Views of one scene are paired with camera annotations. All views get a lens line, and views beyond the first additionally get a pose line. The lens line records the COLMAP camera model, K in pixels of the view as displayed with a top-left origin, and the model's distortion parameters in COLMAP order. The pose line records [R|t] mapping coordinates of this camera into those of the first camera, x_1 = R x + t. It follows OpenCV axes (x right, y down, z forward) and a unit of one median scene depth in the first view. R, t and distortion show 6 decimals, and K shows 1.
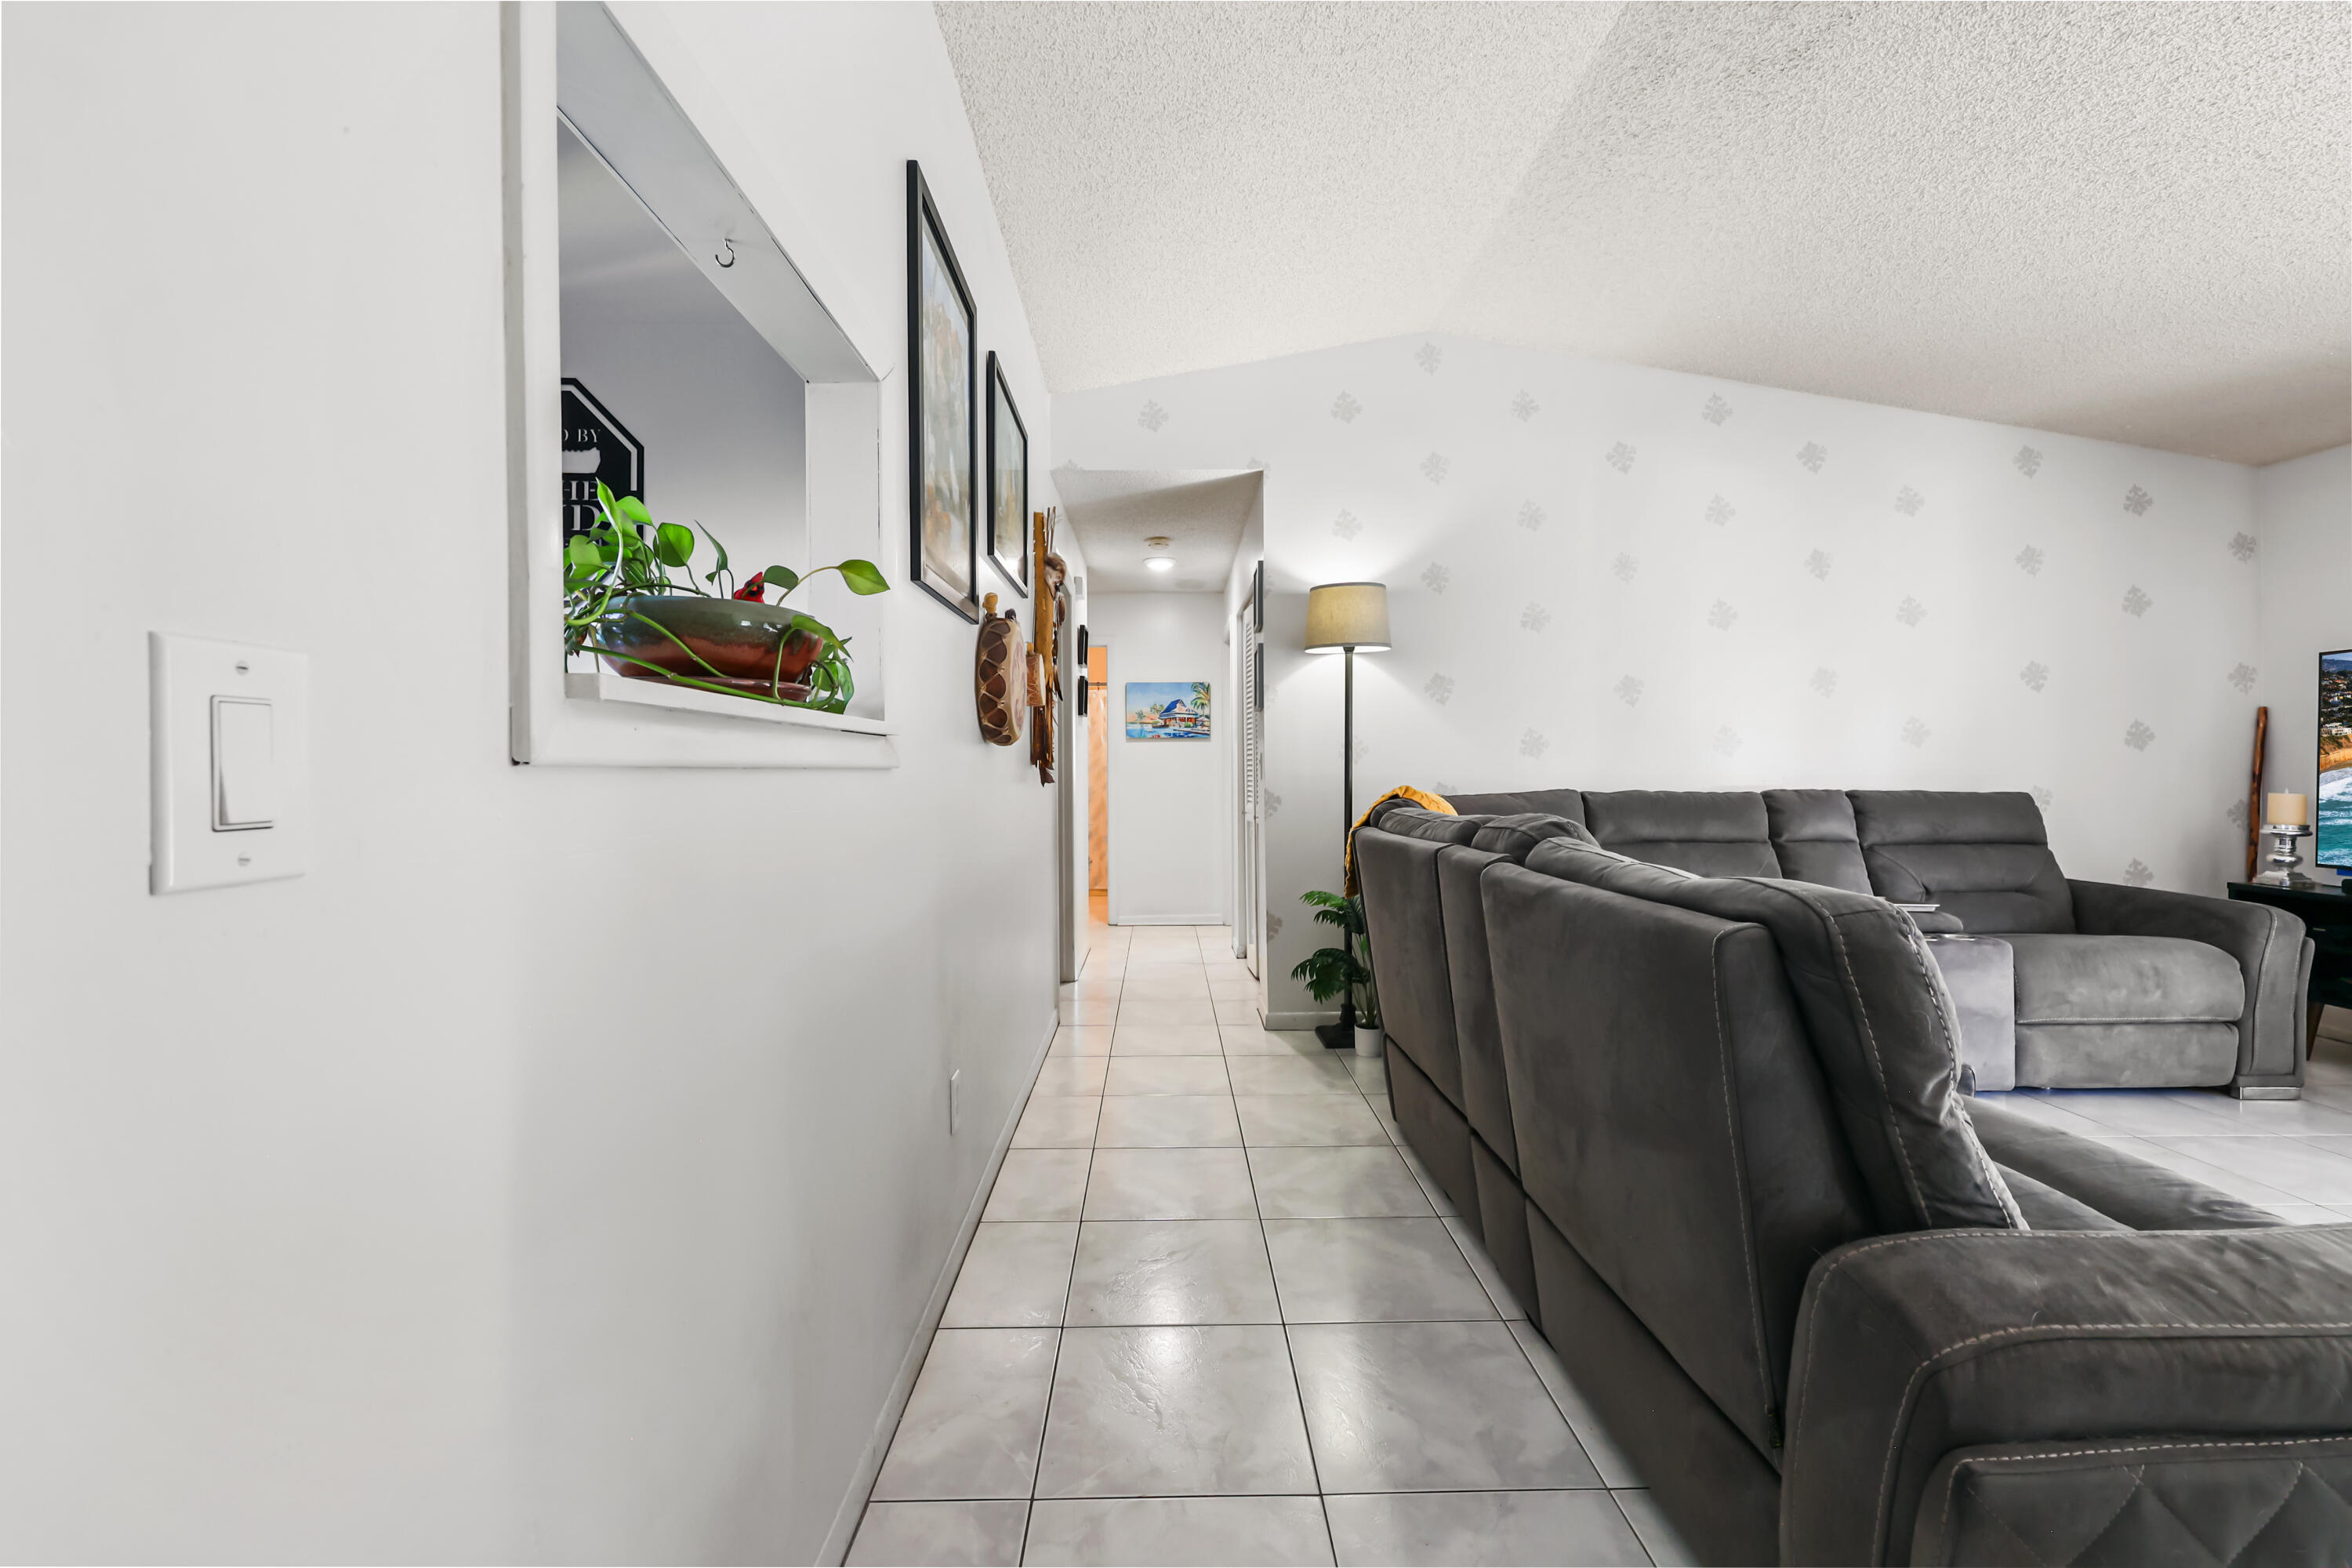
lens RADIAL K [[939.6, 0, 1183.0], [0, 939.6, 774.2], [0, 0, 1]] dist [0.000786, -0.000089]
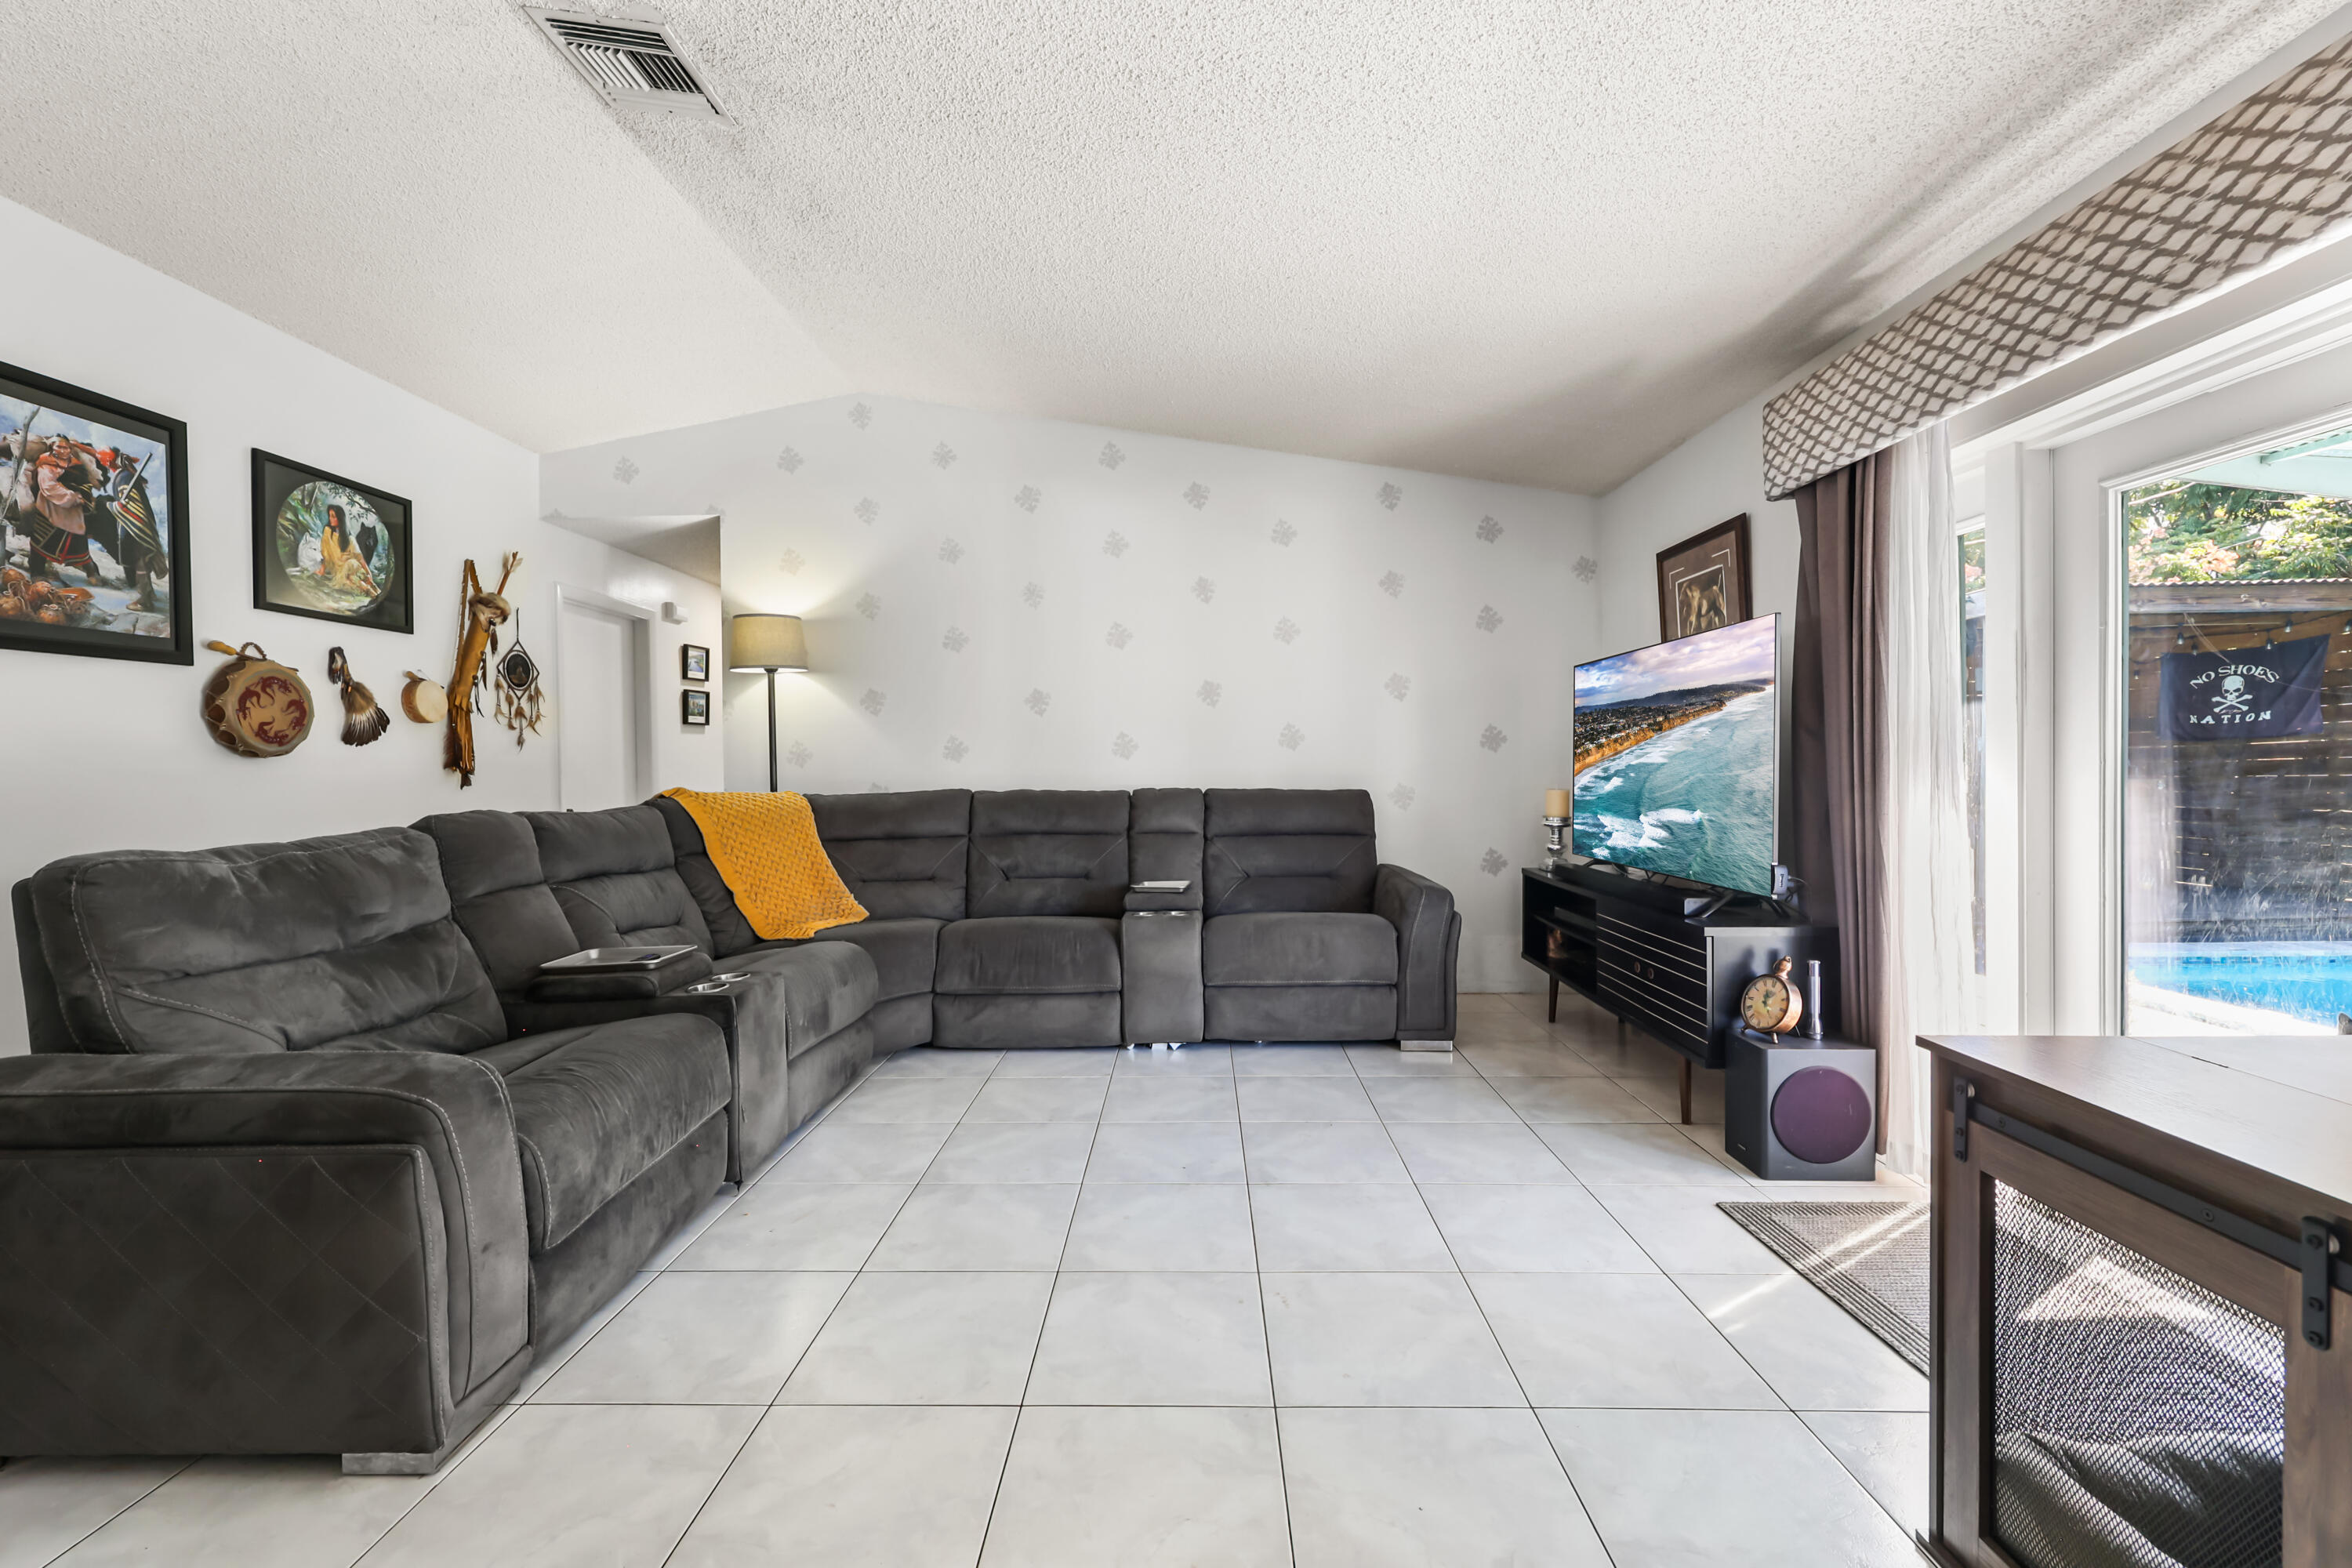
lens RADIAL K [[939.6, 0, 1171.7], [0, 939.6, 777.3], [0, 0, 1]] dist [0.000786, -0.000089]
pose [[0.999157, -0.004616, -0.040802, 0.755960], [0.004900, 0.999965, 0.006852, -0.004724], [0.040769, -0.007046, 0.999144, -0.157009]]
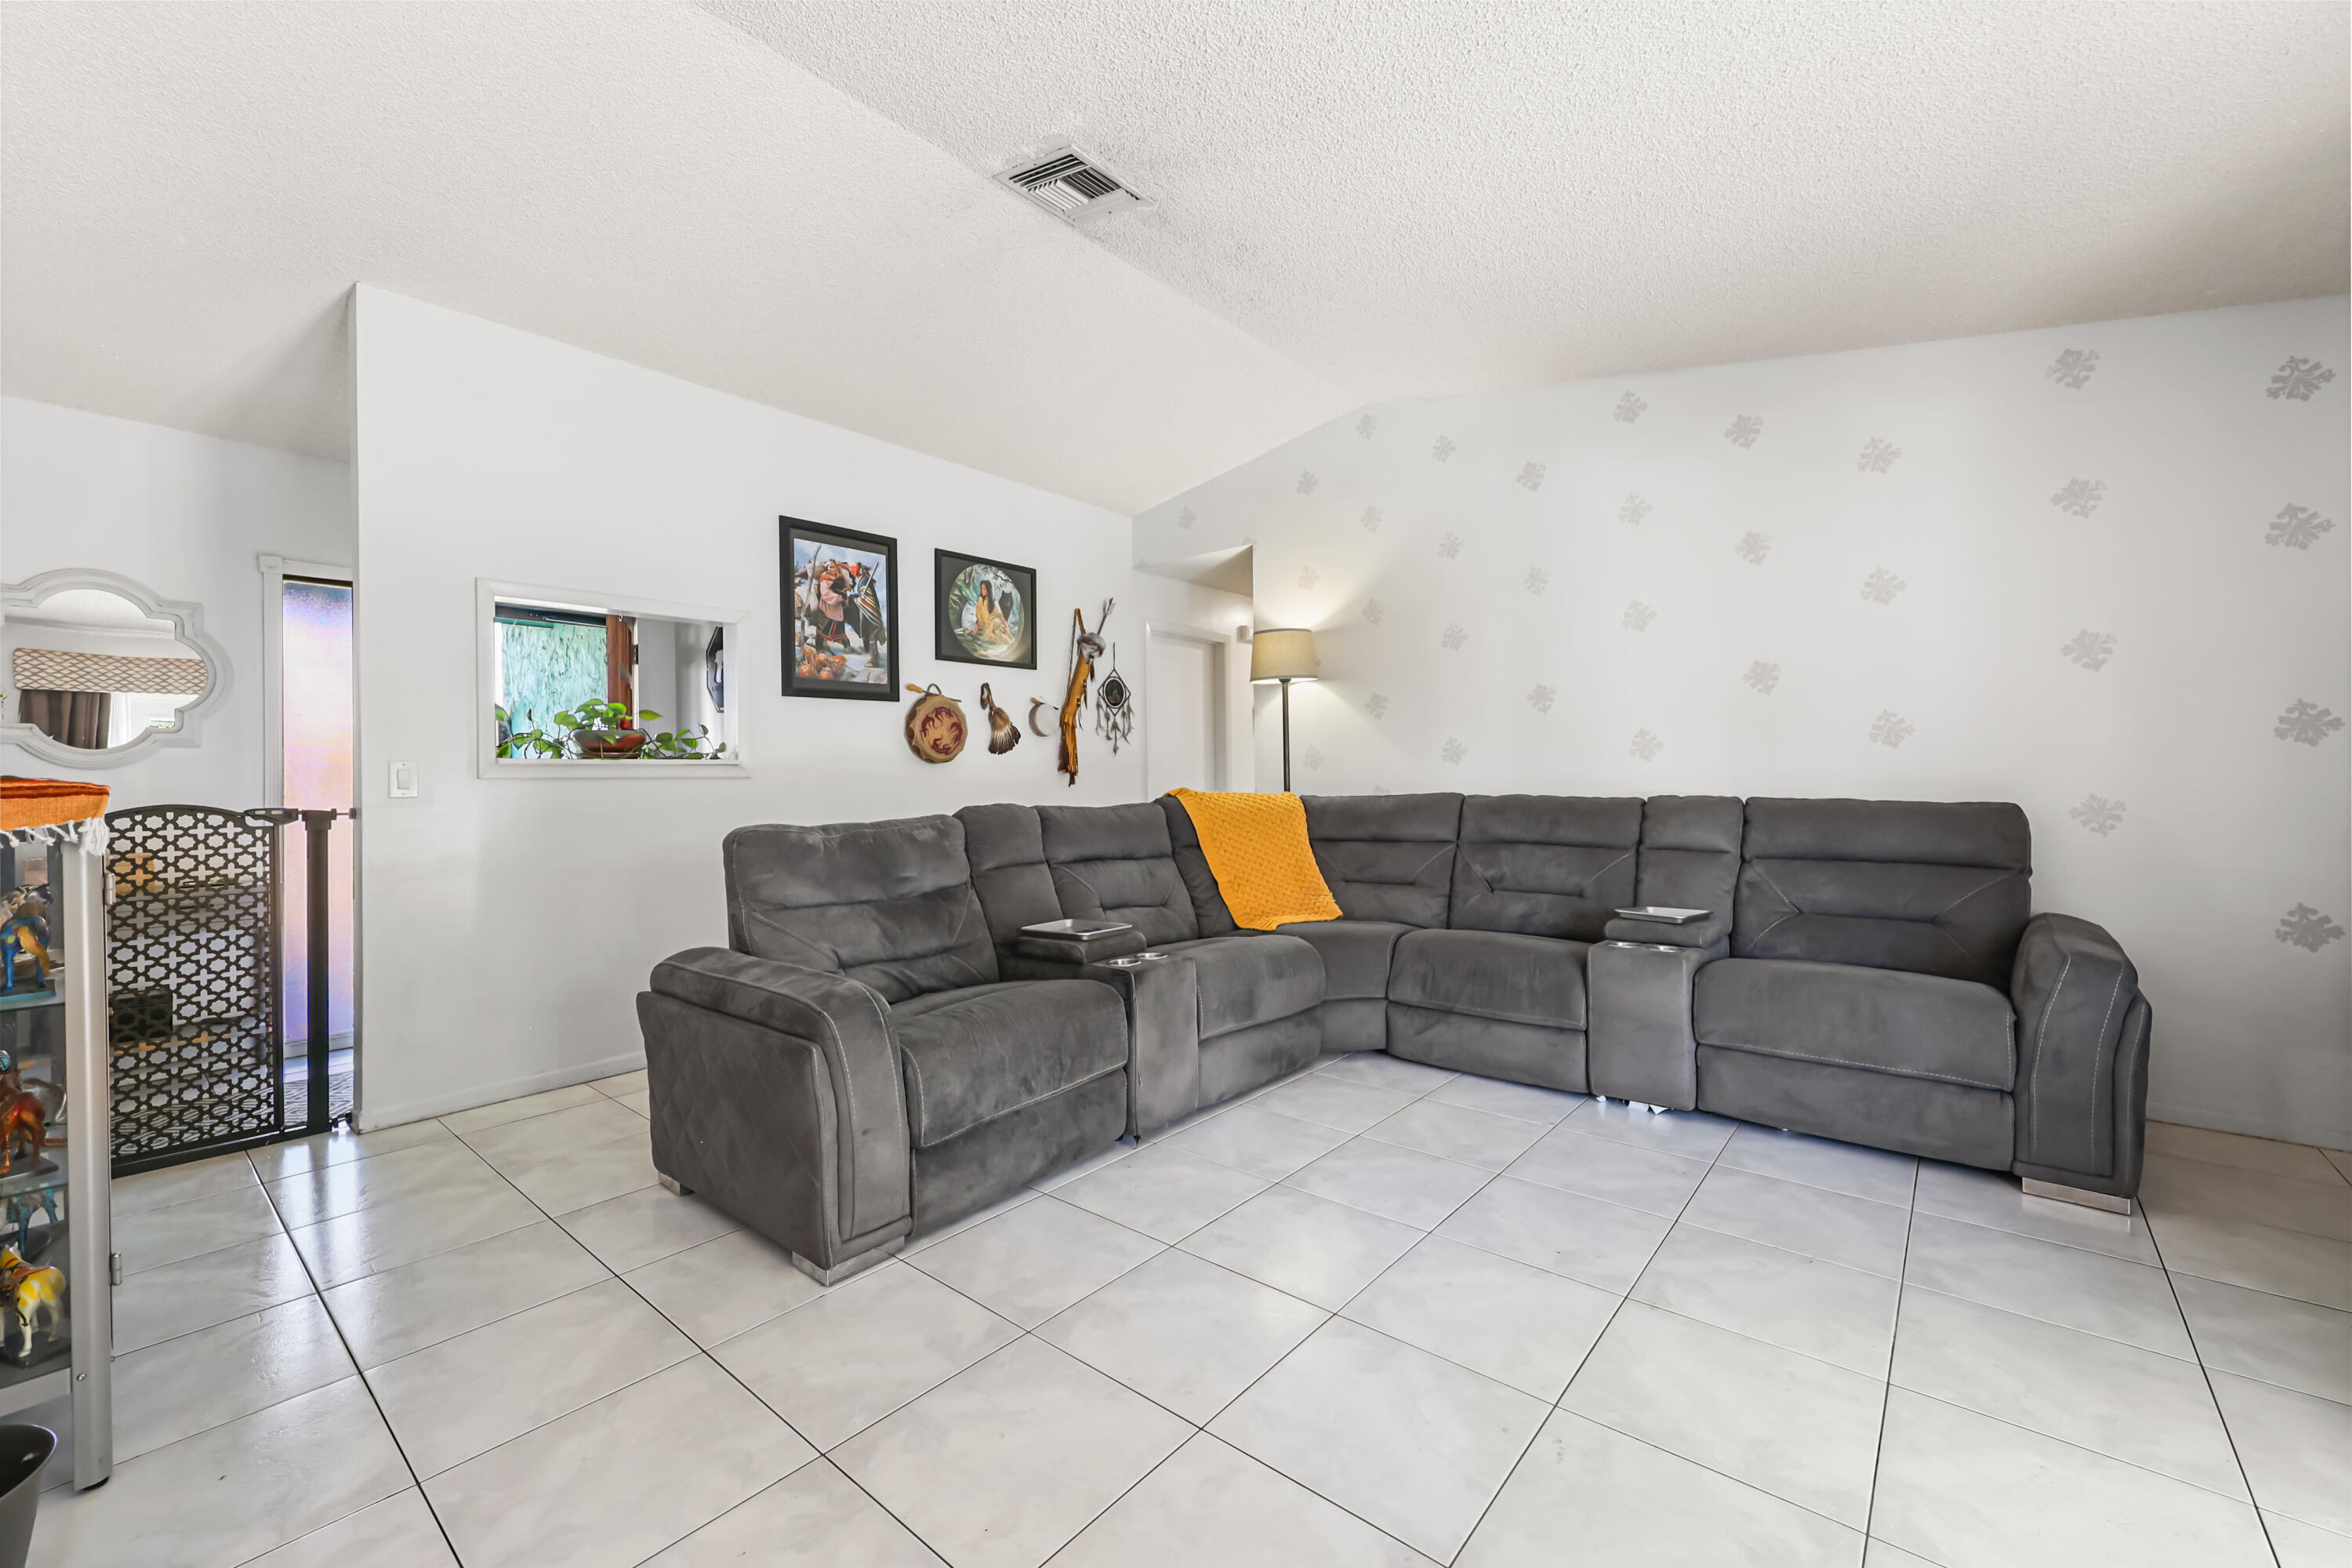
lens RADIAL K [[939.6, 0, 1185.6], [0, 939.6, 776.0], [0, 0, 1]] dist [0.000786, -0.000089]
pose [[0.758518, -0.000757, -0.651651, 0.942327], [0.001565, 0.999999, 0.000661, -0.004969], [0.651650, -0.001521, 0.758518, -0.050176]]
